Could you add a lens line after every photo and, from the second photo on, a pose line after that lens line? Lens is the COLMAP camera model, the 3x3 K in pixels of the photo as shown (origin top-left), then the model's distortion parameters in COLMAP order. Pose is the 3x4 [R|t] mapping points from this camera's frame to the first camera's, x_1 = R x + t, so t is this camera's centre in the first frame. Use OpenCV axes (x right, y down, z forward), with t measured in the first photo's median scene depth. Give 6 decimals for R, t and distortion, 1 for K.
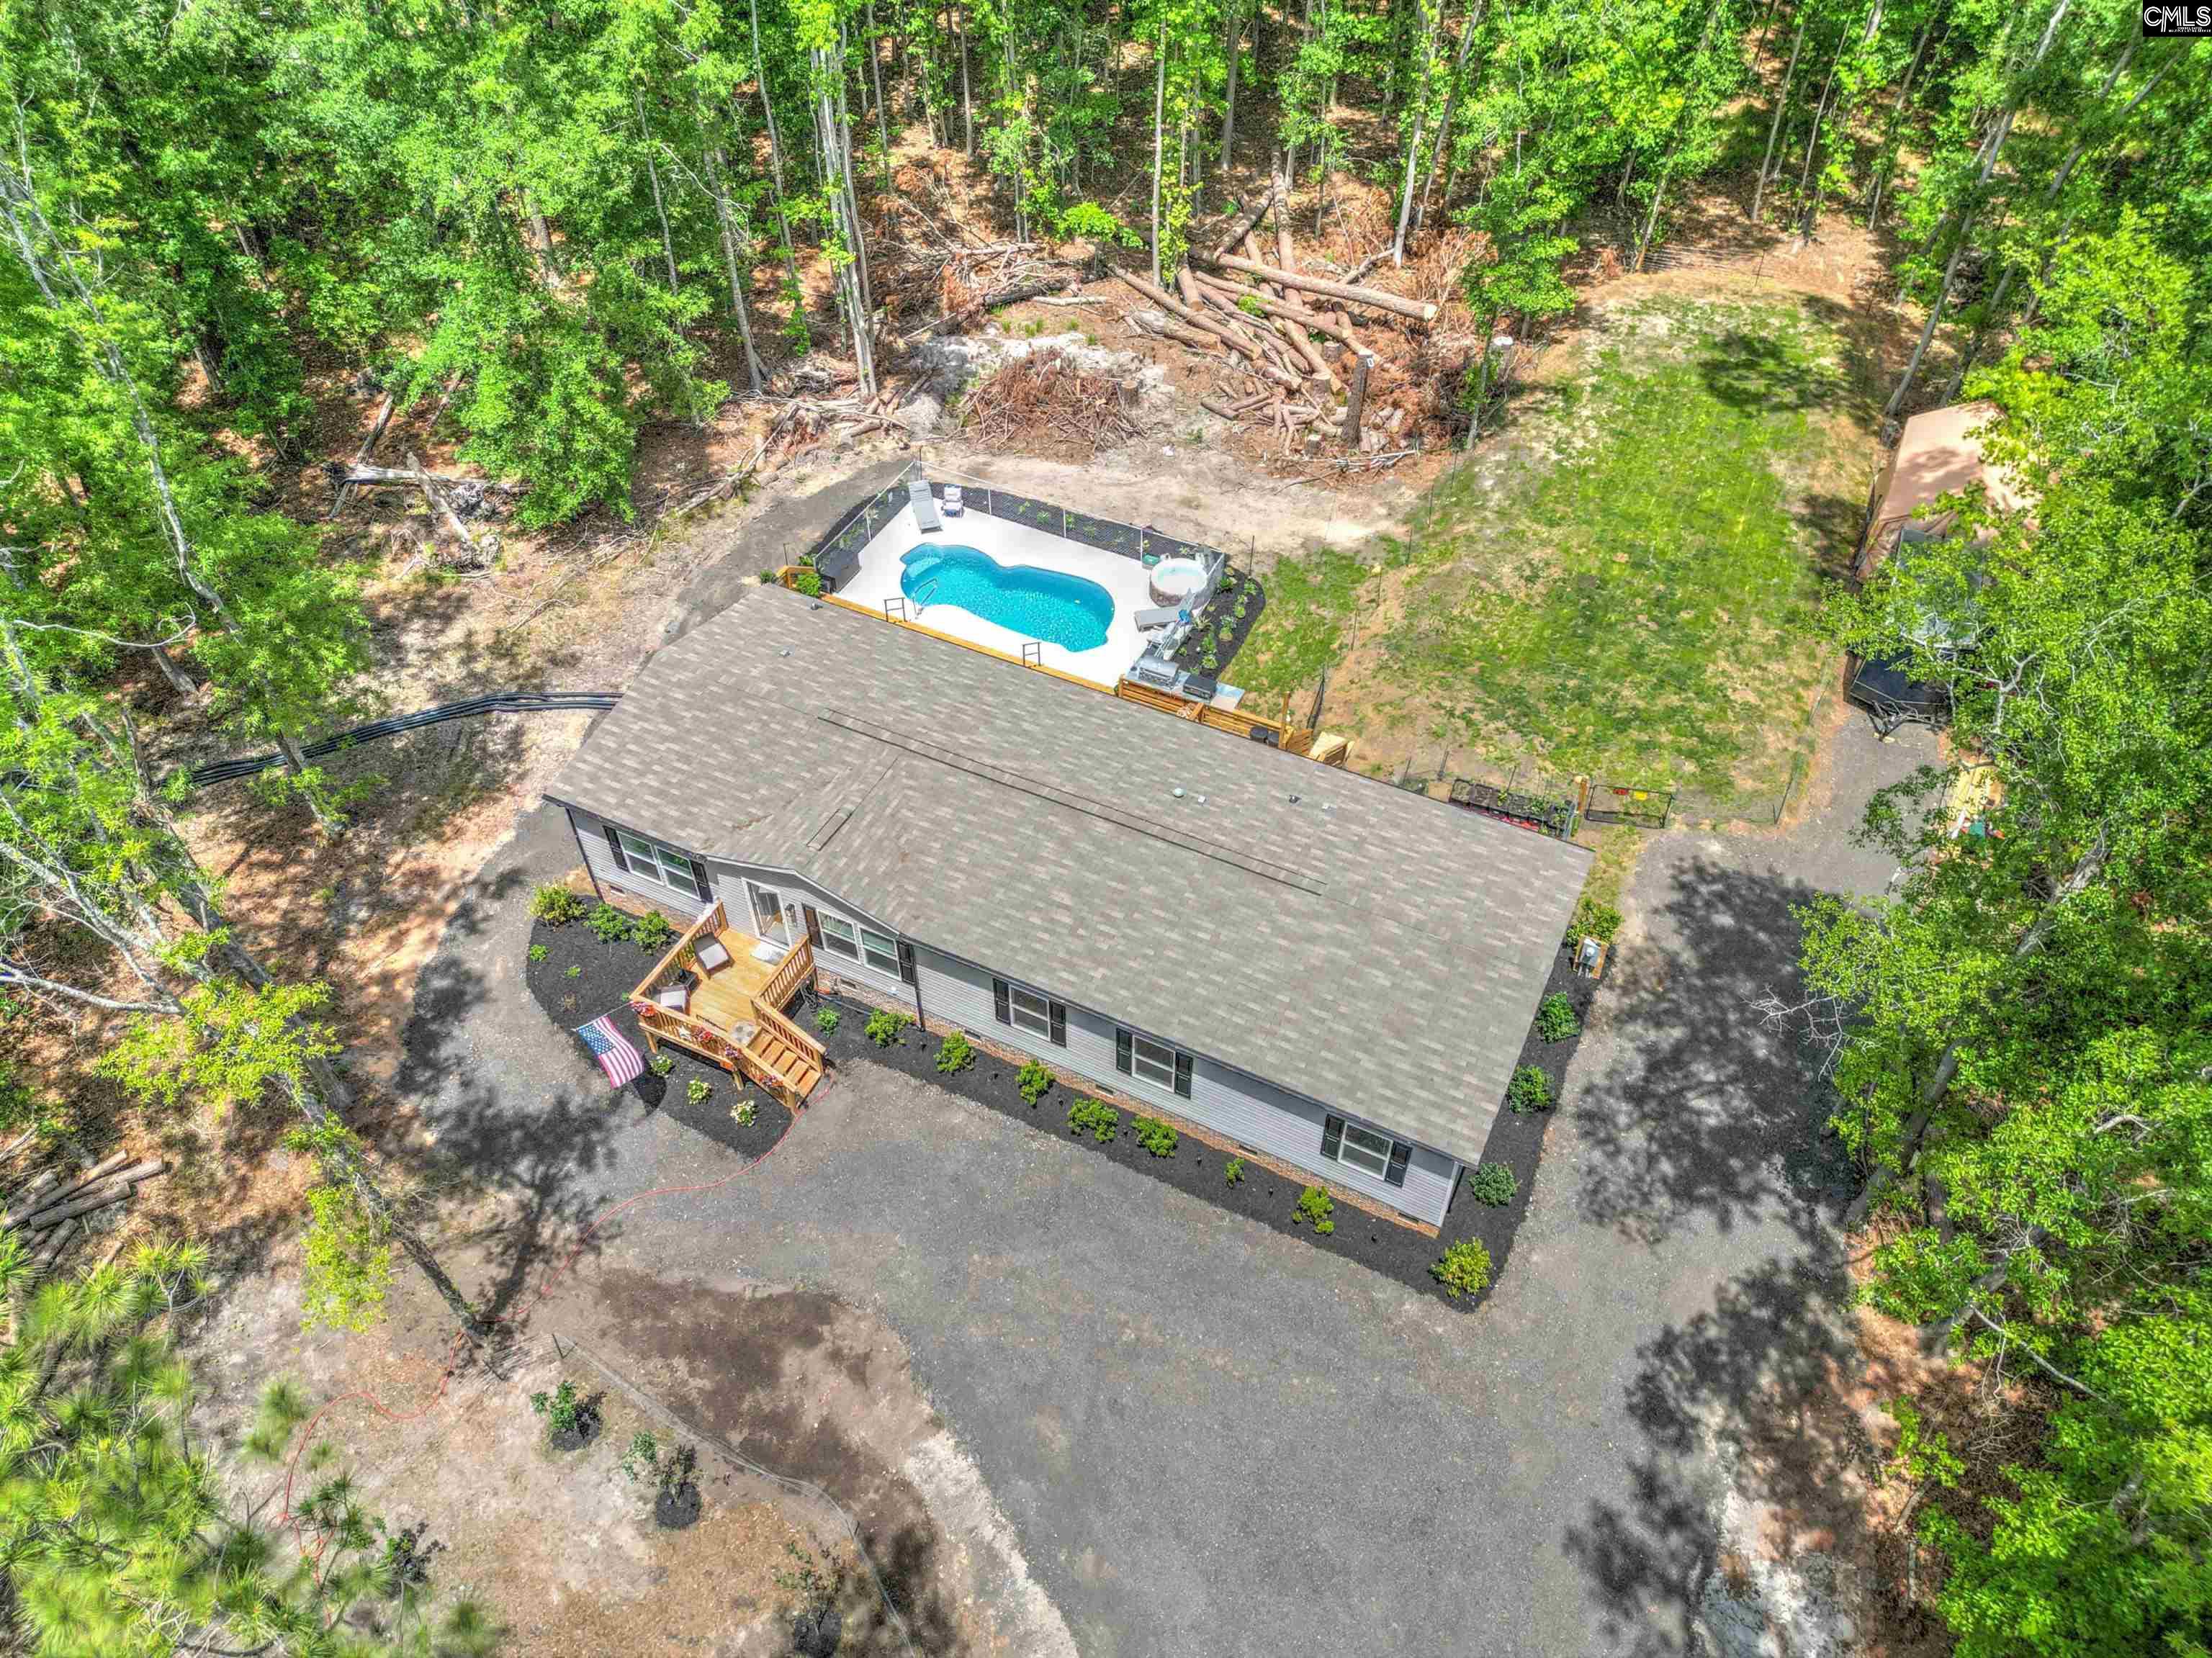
lens RADIAL K [[1547.8, 0, 1106.0], [0, 1547.8, 829.0], [0, 0, 1]] dist [0.080455, -0.076687]
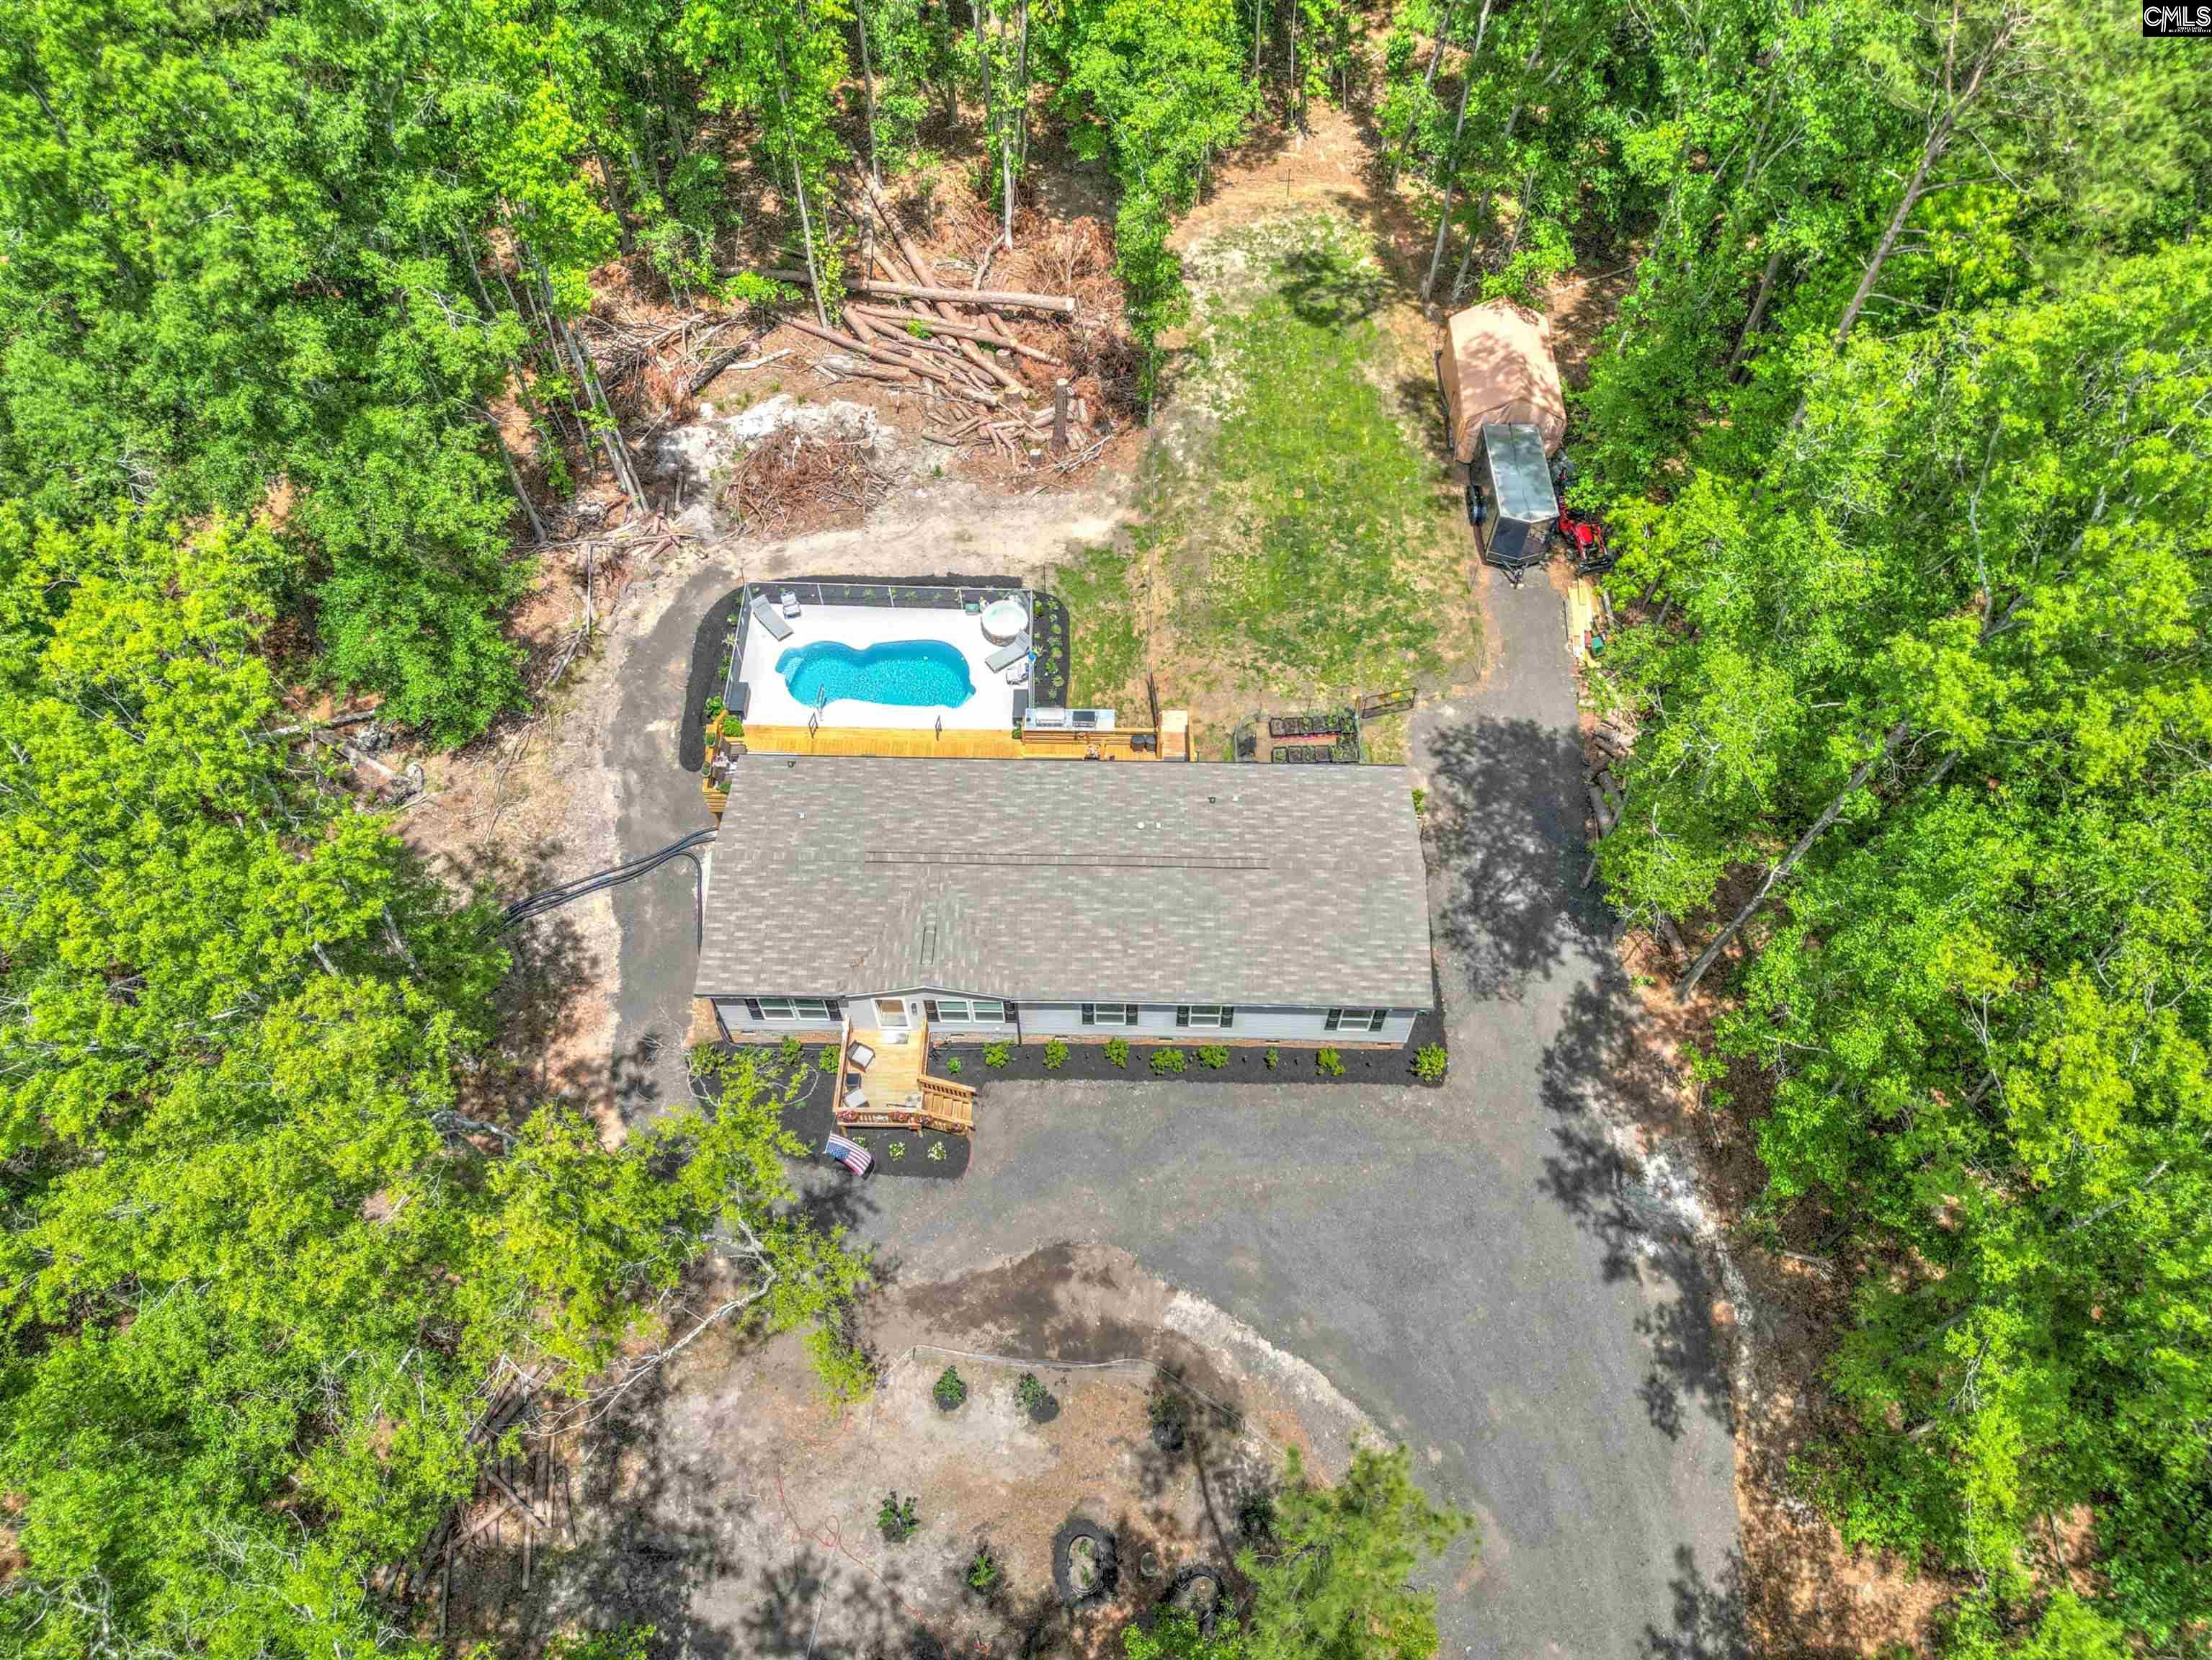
lens RADIAL K [[1547.9, 0, 1106.0], [0, 1547.9, 830.0], [0, 0, 1]] dist [0.080455, -0.076687]
pose [[0.906713, -0.352836, 0.231037, -0.235519], [0.306244, 0.927462, 0.214542, -0.253977], [-0.289977, -0.123774, 0.948996, -0.250919]]
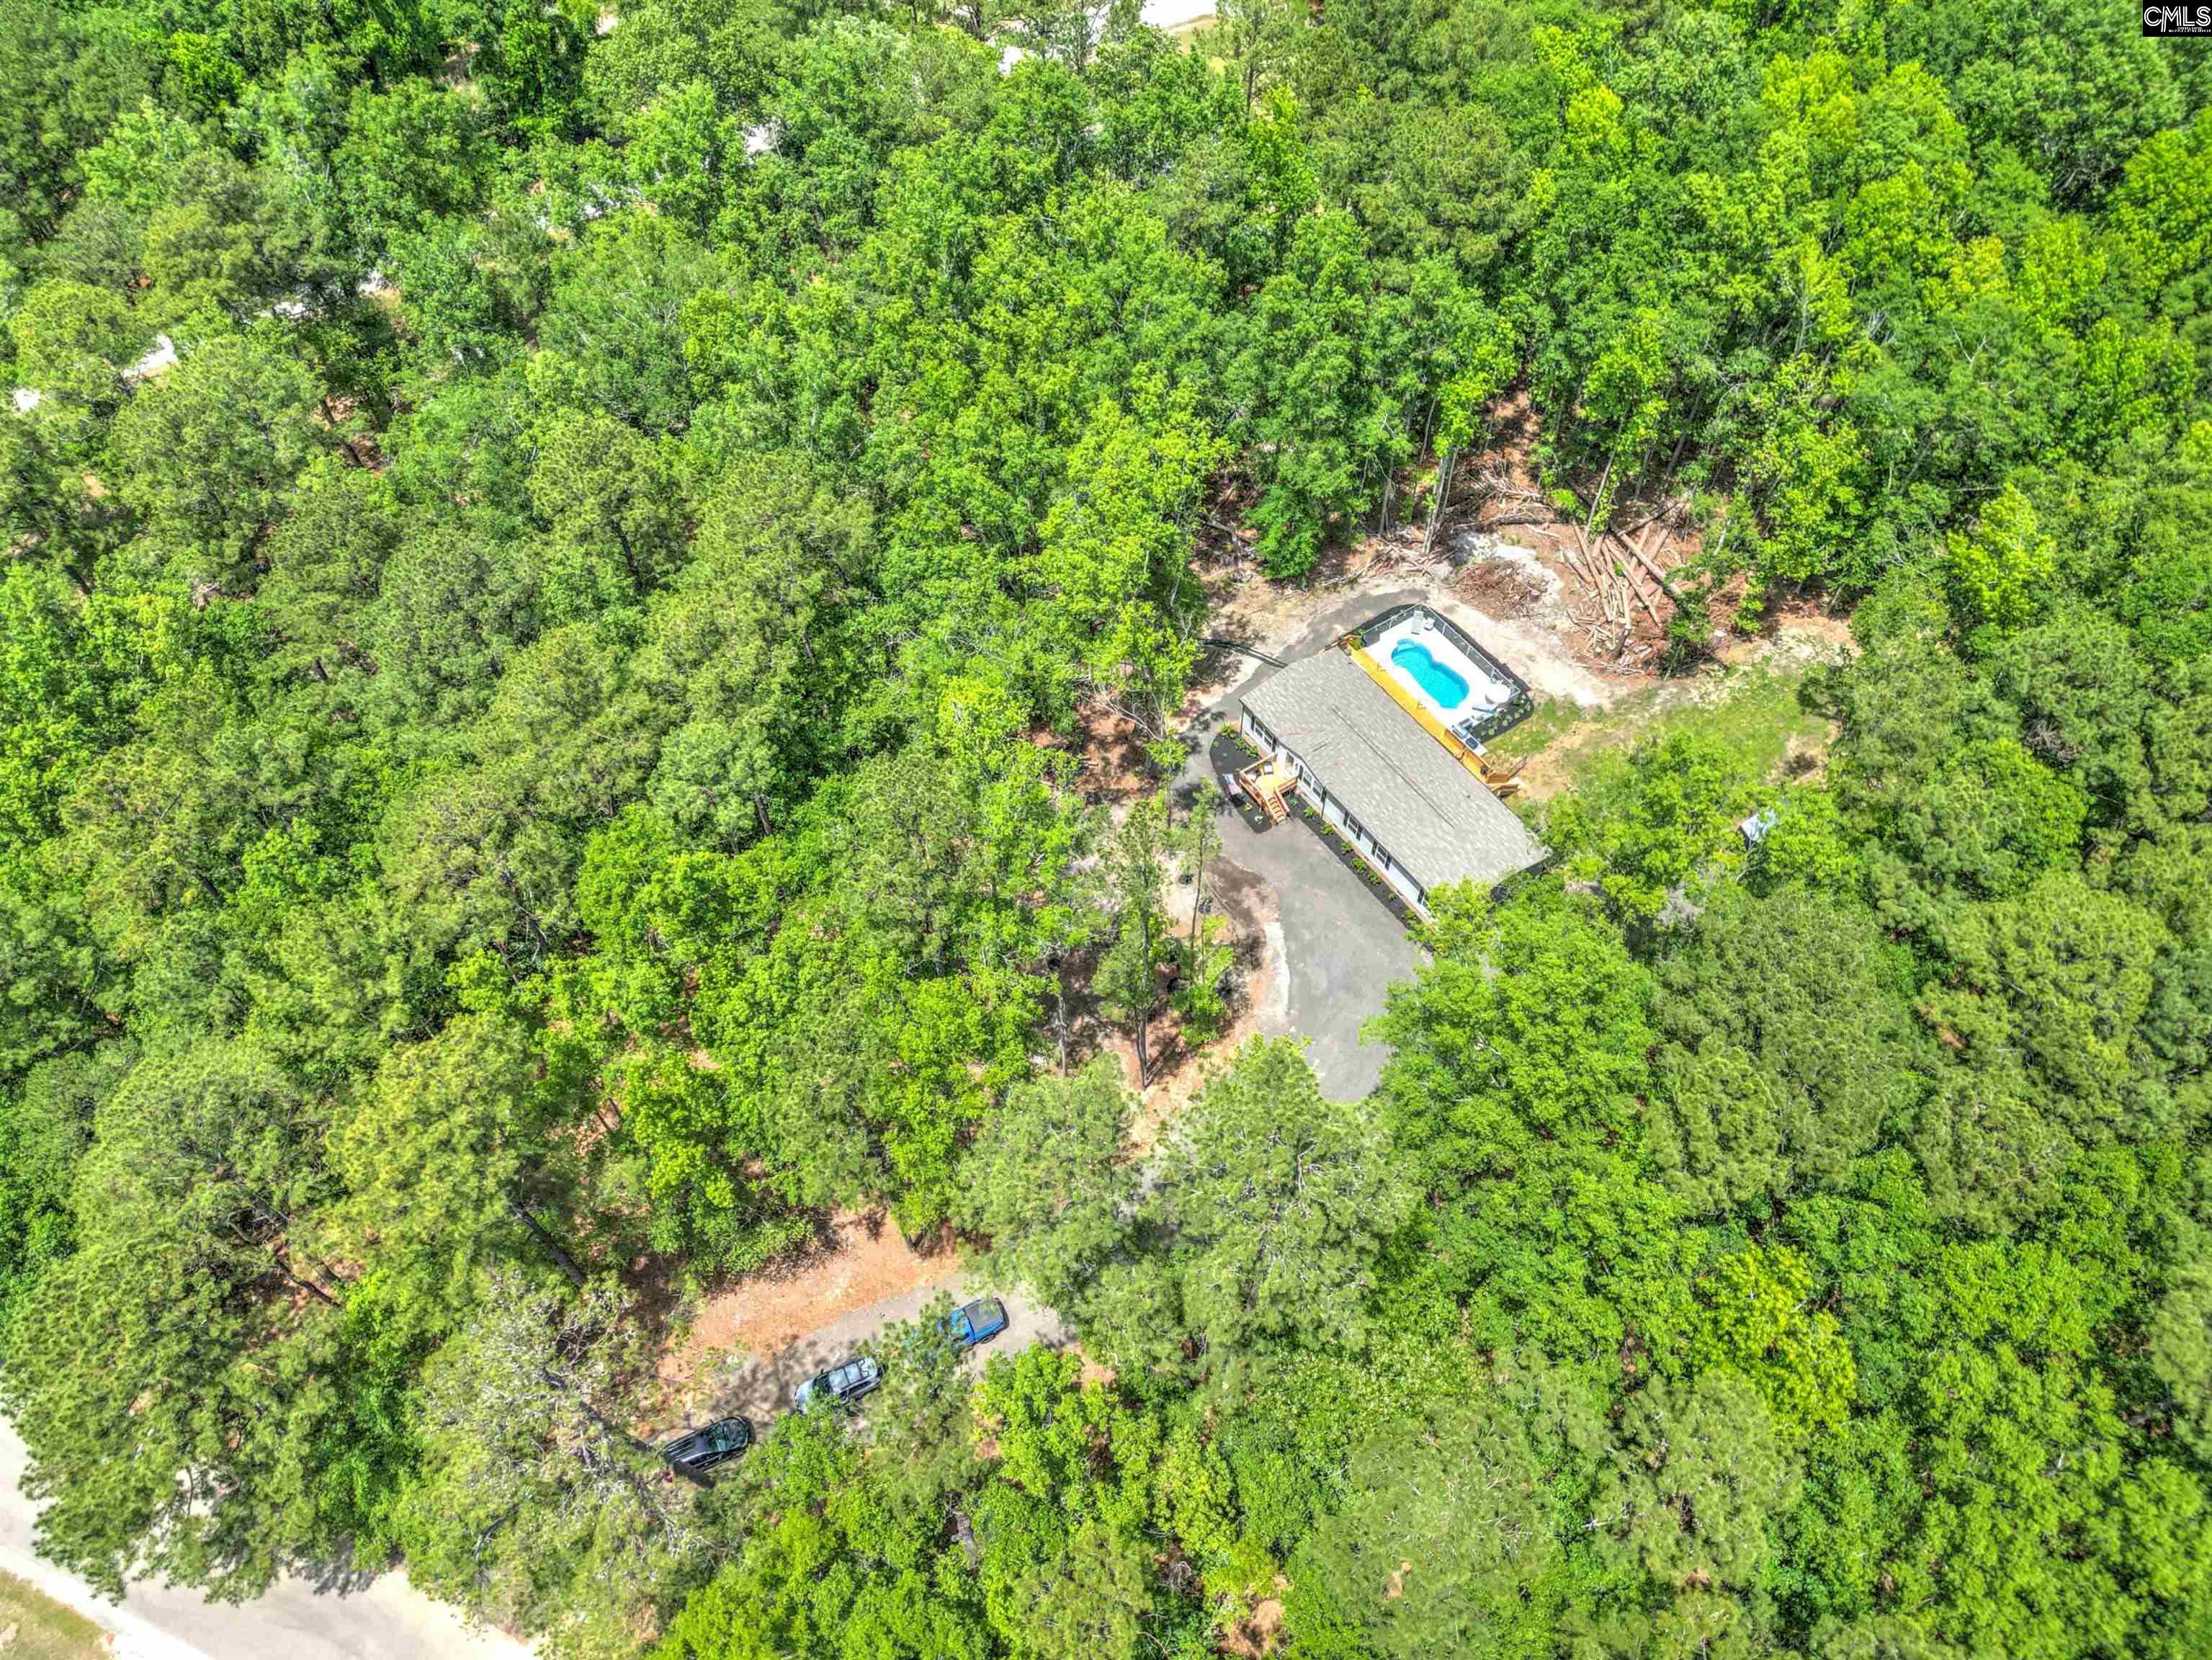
lens RADIAL K [[1515.8, 0, 1077.0], [0, 1515.8, 826.2], [0, 0, 1]] dist [0.074580, -0.069689]
pose [[0.862784, 0.404406, -0.303412, 0.292926], [-0.362116, 0.913113, 0.187339, -0.185926], [0.352811, -0.051763, 0.934262, -1.508392]]
